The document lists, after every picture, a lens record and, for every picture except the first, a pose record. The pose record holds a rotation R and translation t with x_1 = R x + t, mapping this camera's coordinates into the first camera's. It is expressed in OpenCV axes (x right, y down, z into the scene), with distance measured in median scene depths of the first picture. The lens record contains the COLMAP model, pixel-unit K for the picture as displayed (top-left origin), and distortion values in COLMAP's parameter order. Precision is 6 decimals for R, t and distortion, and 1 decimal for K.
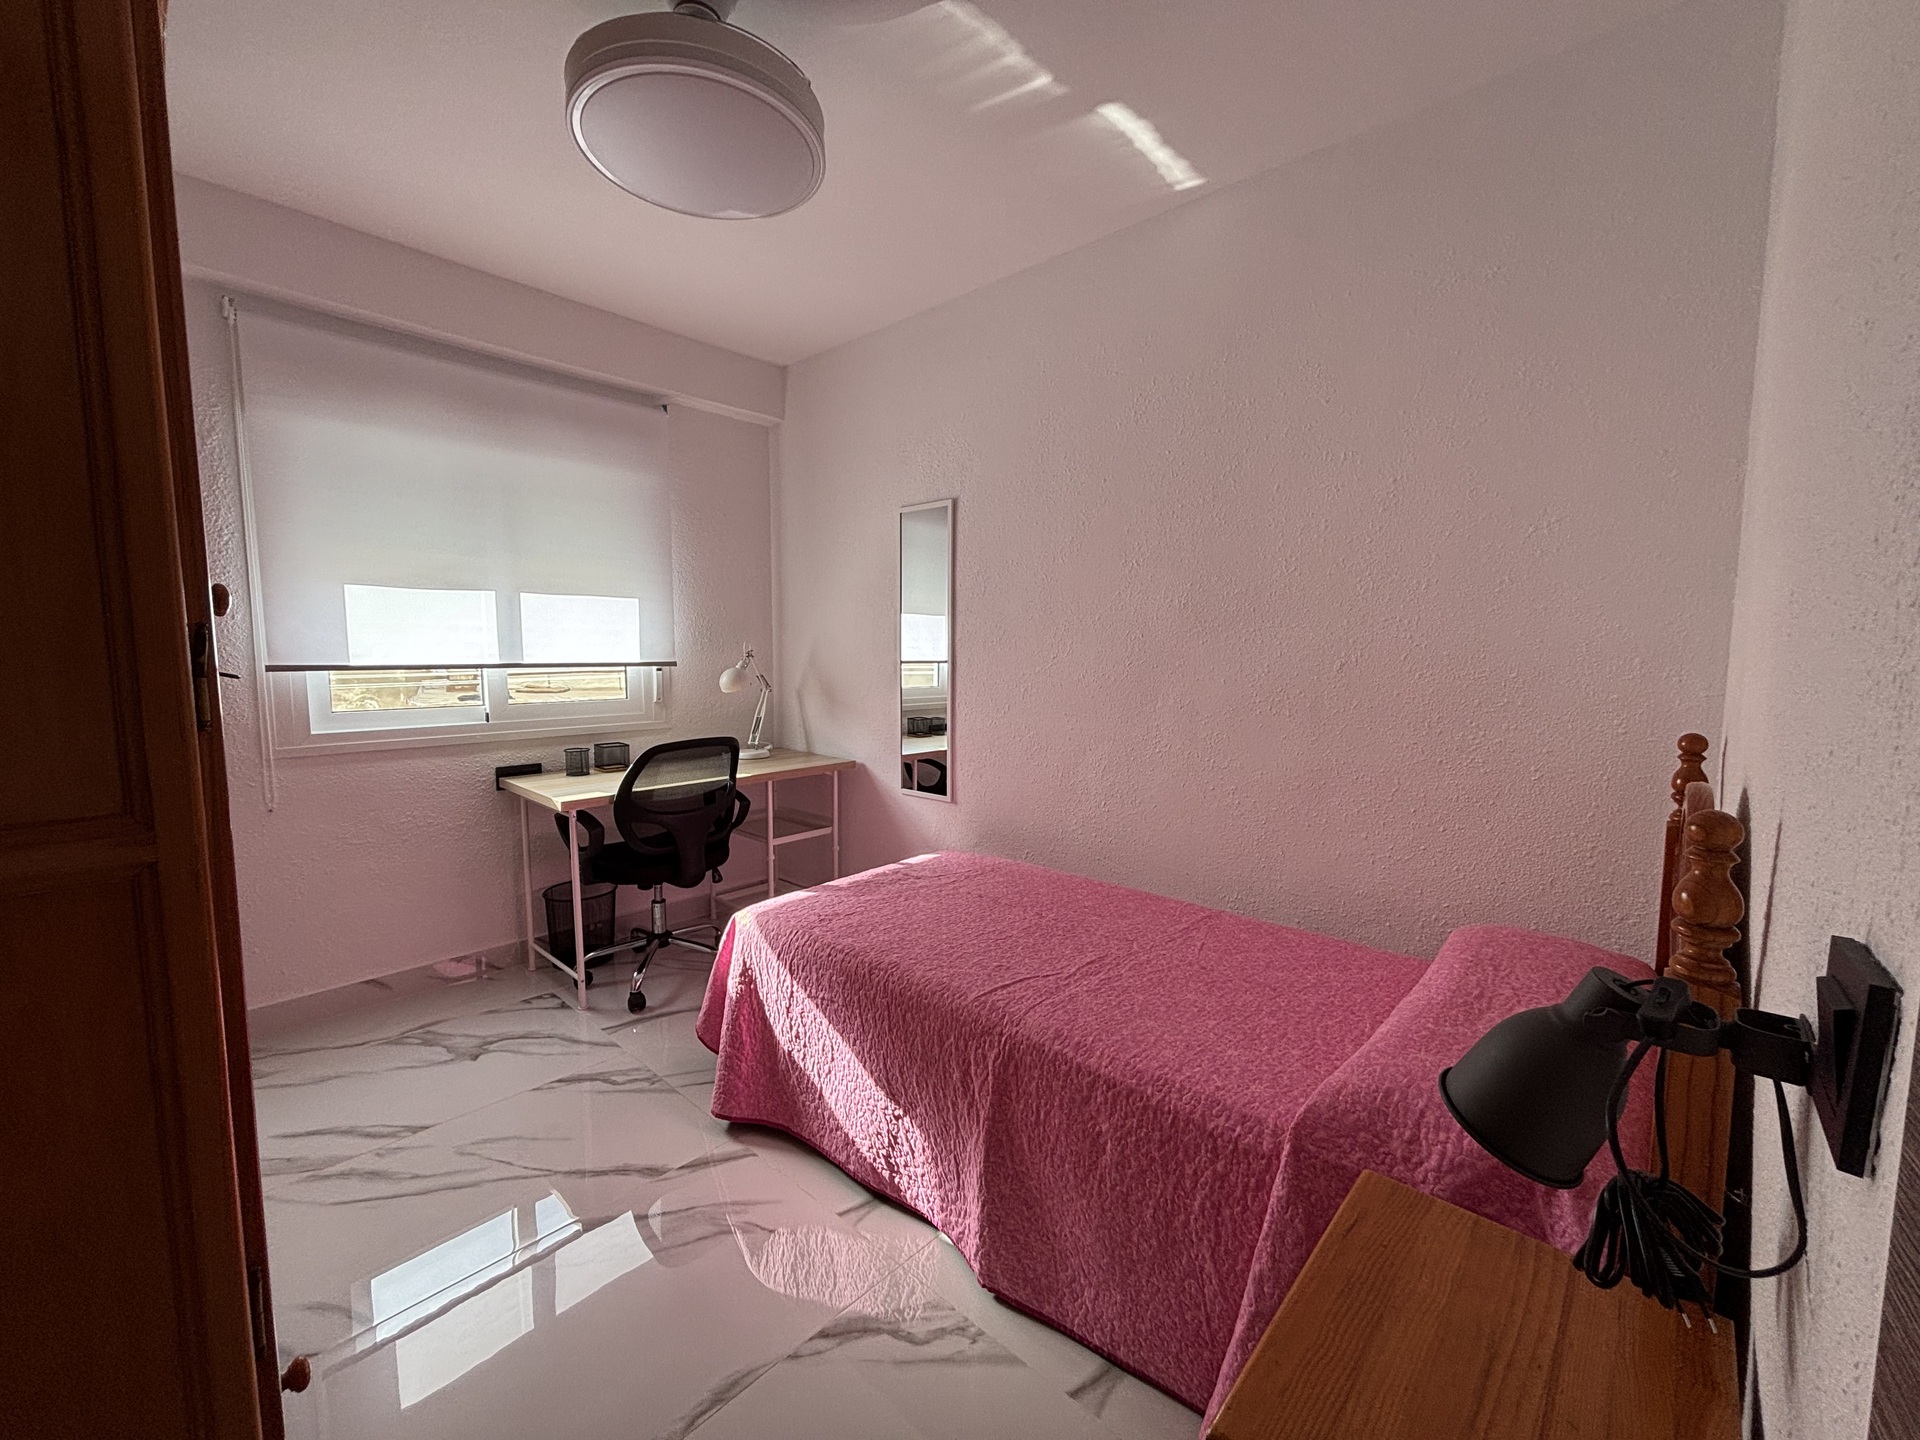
lens RADIAL K [[773.8, 0, 960.0], [0, 773.8, 720.0], [0, 0, 1]] dist [0.000074, 0.000084]
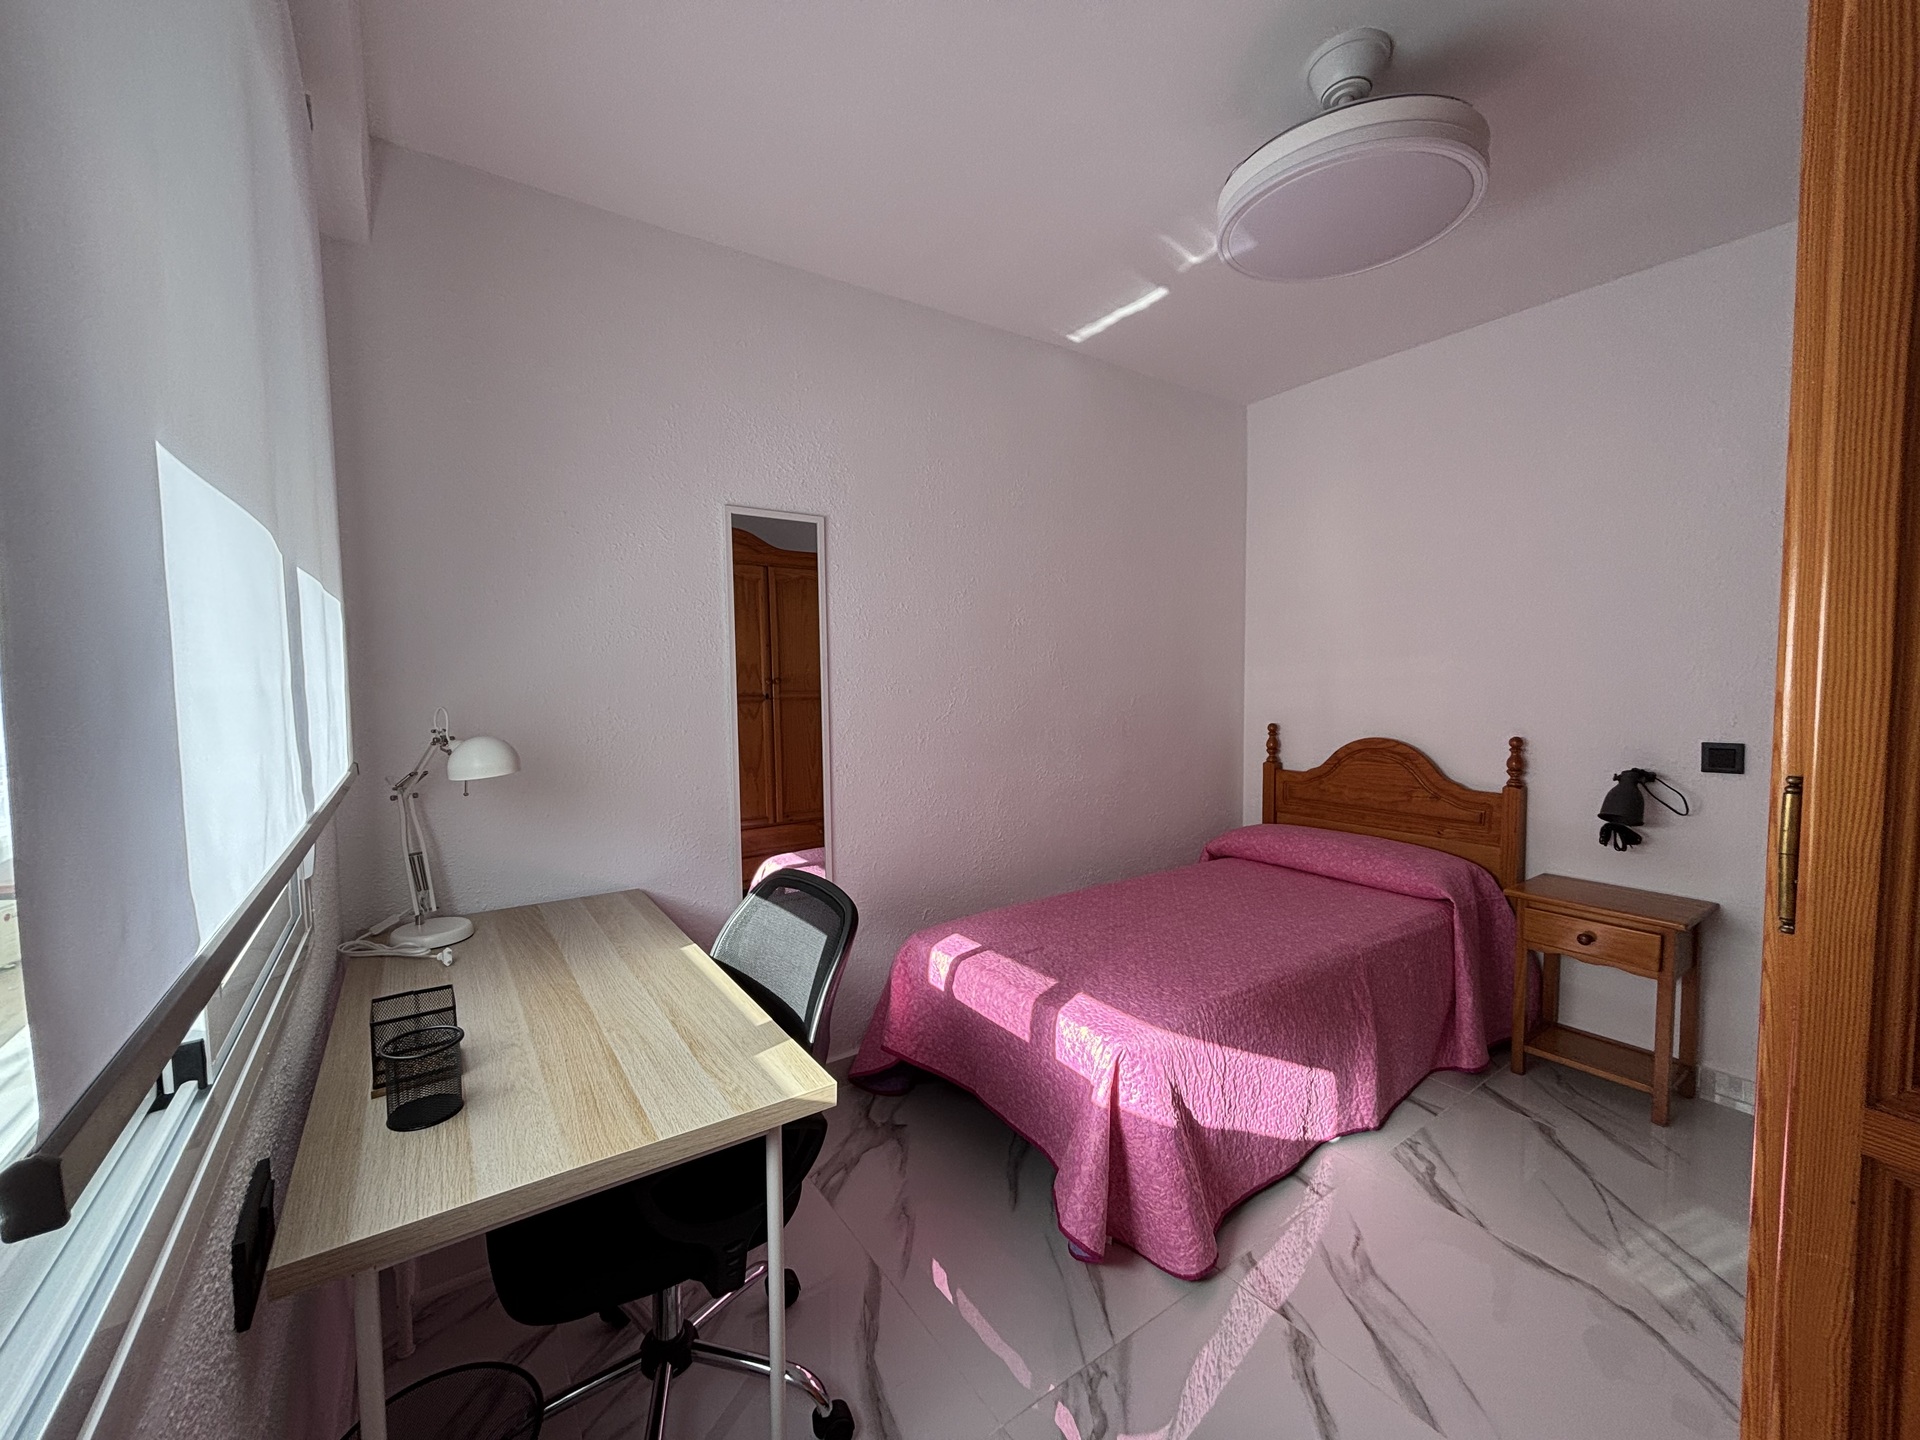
lens RADIAL K [[792.5, 0, 960.0], [0, 792.5, 720.0], [0, 0, 1]] dist [-0.000009, 0.000171]
pose [[0.220995, -0.061587, 0.973328, -1.171015], [0.108766, 0.993335, 0.038158, -0.134717], [-0.969191, 0.097433, 0.226221, 1.022092]]
